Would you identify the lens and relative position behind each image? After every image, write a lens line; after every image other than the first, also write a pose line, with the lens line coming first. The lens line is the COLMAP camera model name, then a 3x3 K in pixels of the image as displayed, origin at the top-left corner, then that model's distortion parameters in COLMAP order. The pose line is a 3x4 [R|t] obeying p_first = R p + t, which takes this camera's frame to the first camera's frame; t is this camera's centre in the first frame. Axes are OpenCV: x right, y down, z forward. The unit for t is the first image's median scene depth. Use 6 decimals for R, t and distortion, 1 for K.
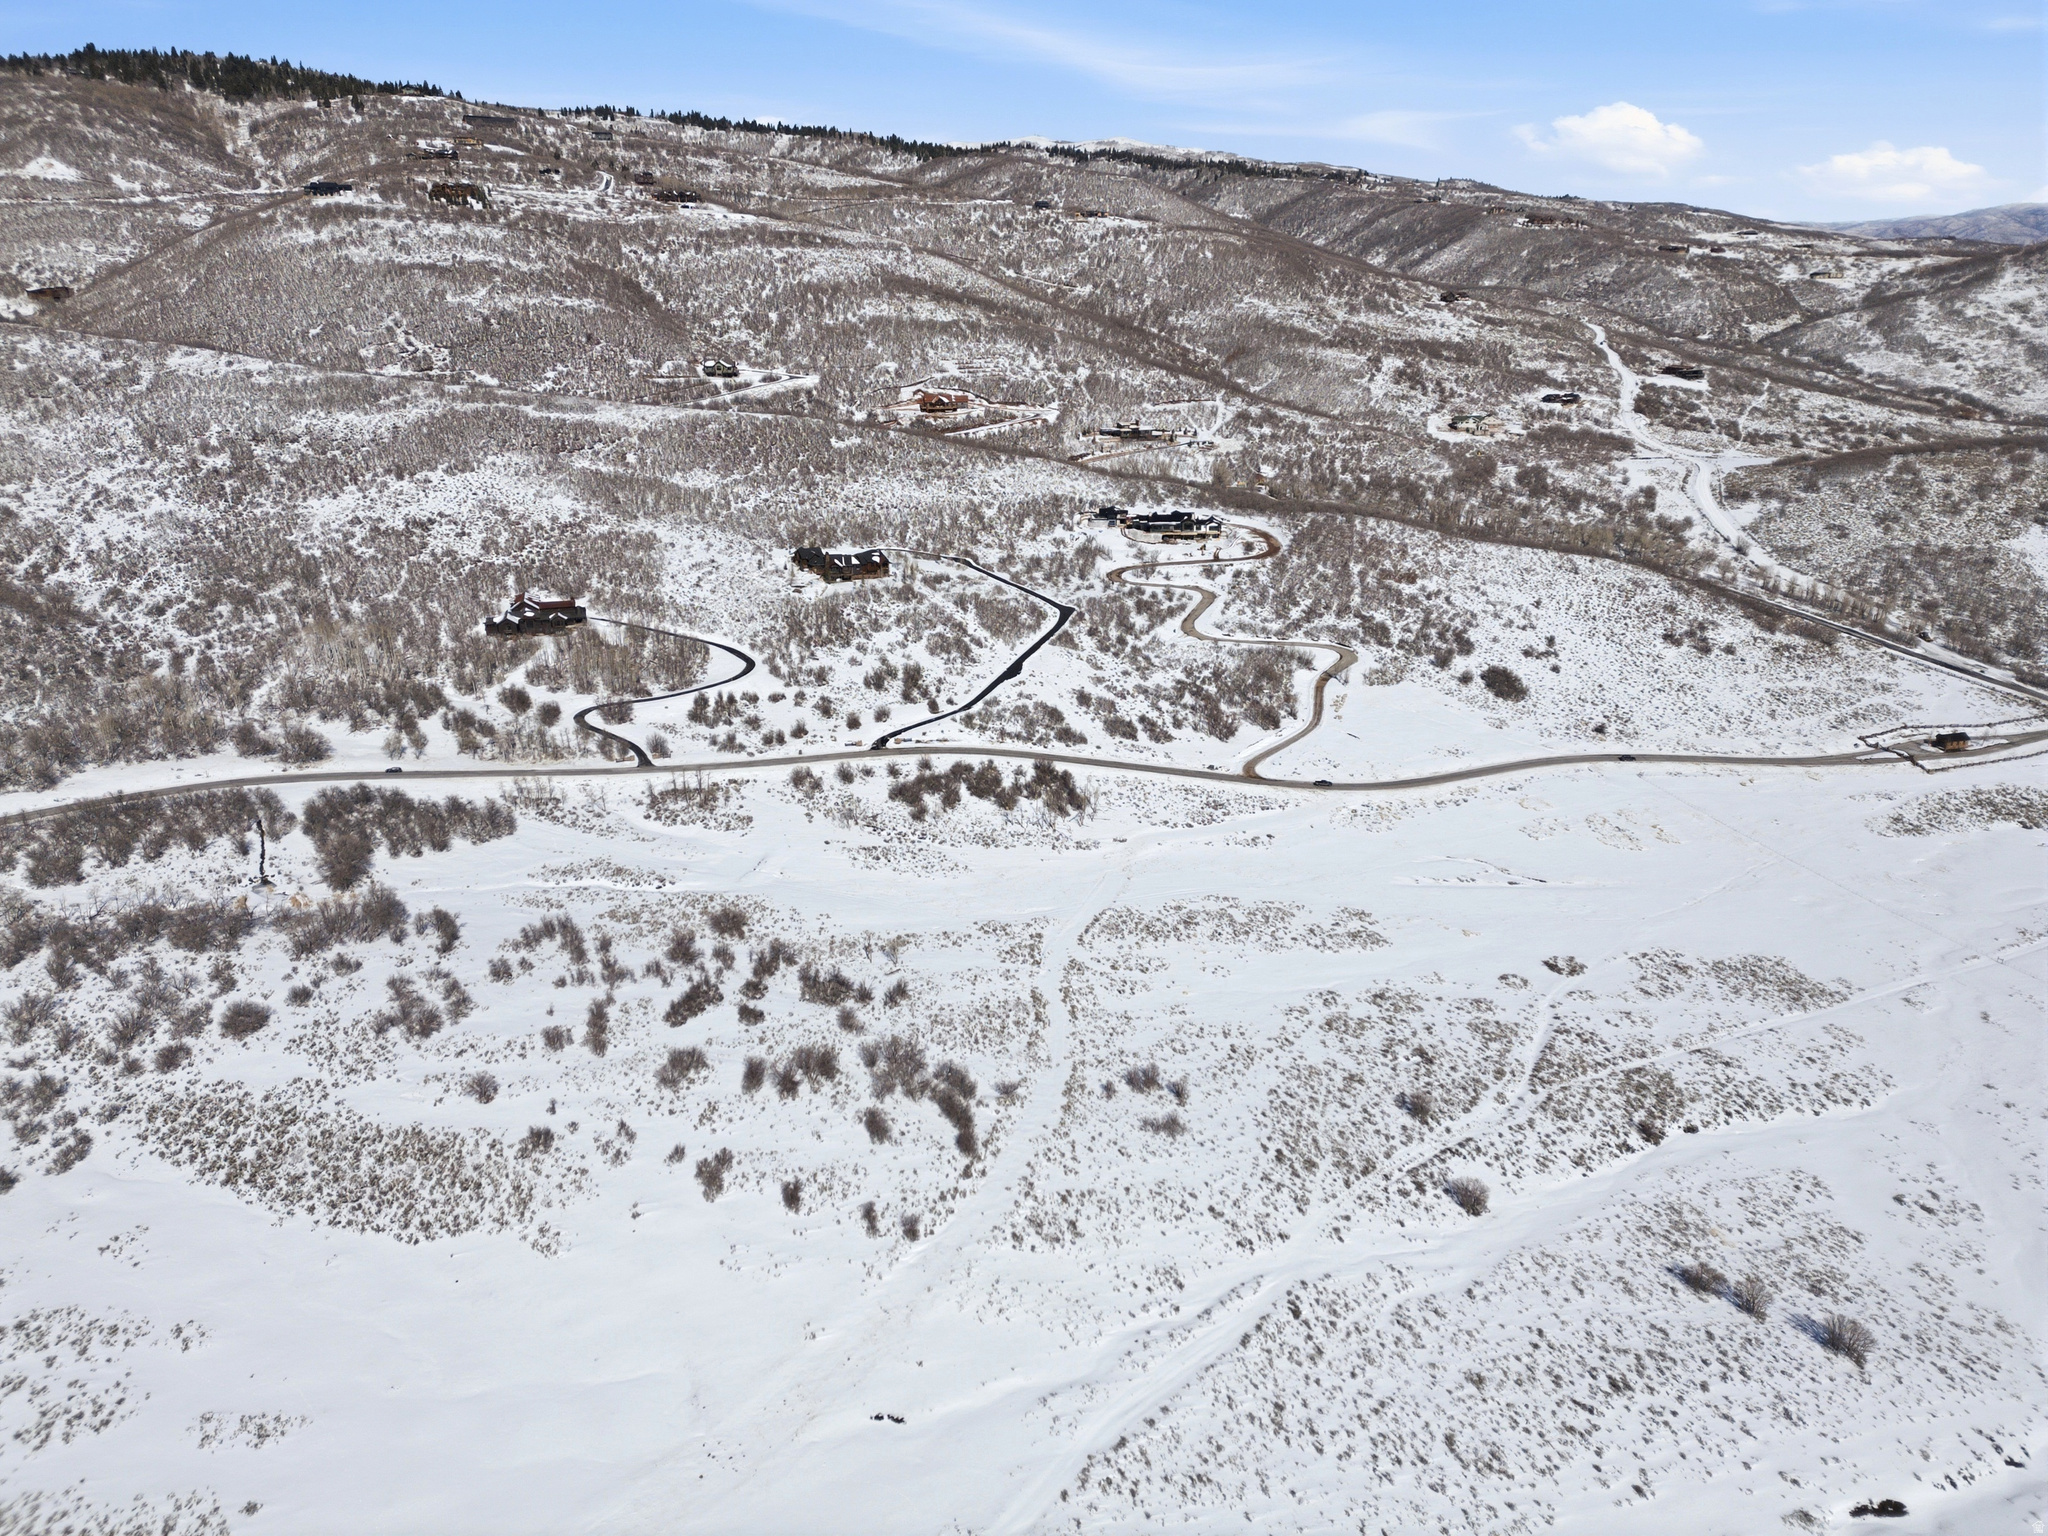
lens RADIAL K [[1409.3, 0, 1023.5], [0, 1409.3, 792.2], [0, 0, 1]] dist [0.097041, -0.096941]
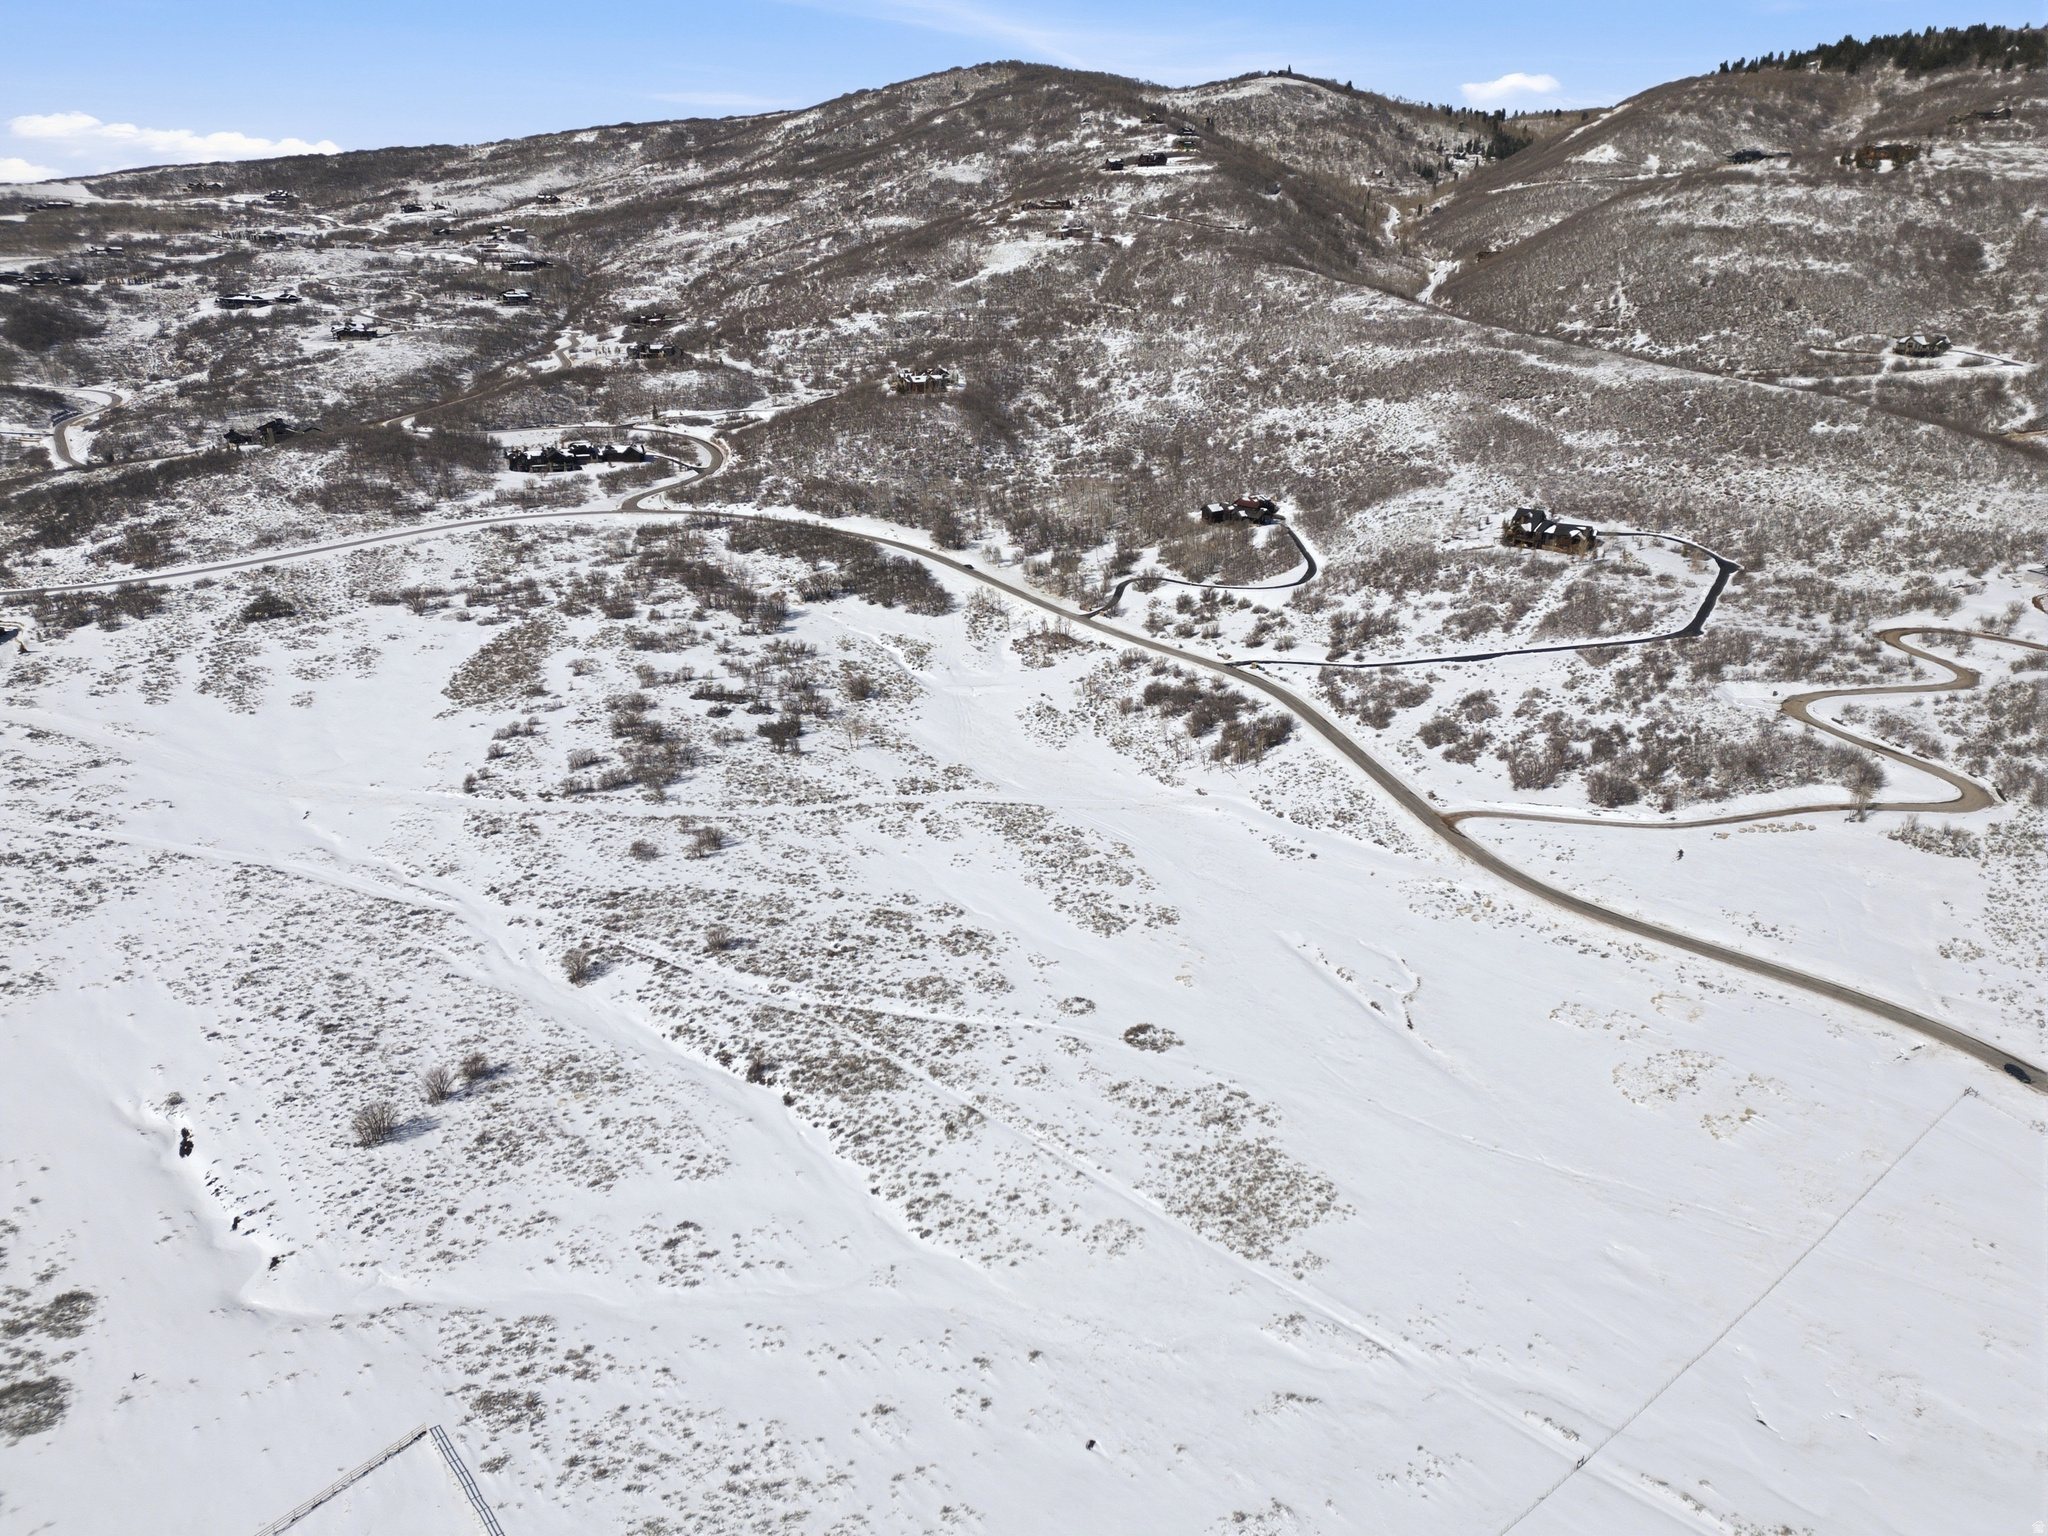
lens RADIAL K [[1409.3, 0, 1023.5], [0, 1409.3, 792.2], [0, 0, 1]] dist [0.097041, -0.096941]
pose [[0.367647, 0.341565, -0.864968, 0.732431], [-0.343820, 0.914129, 0.214841, -0.110980], [0.864074, 0.218408, 0.453513, 0.406827]]
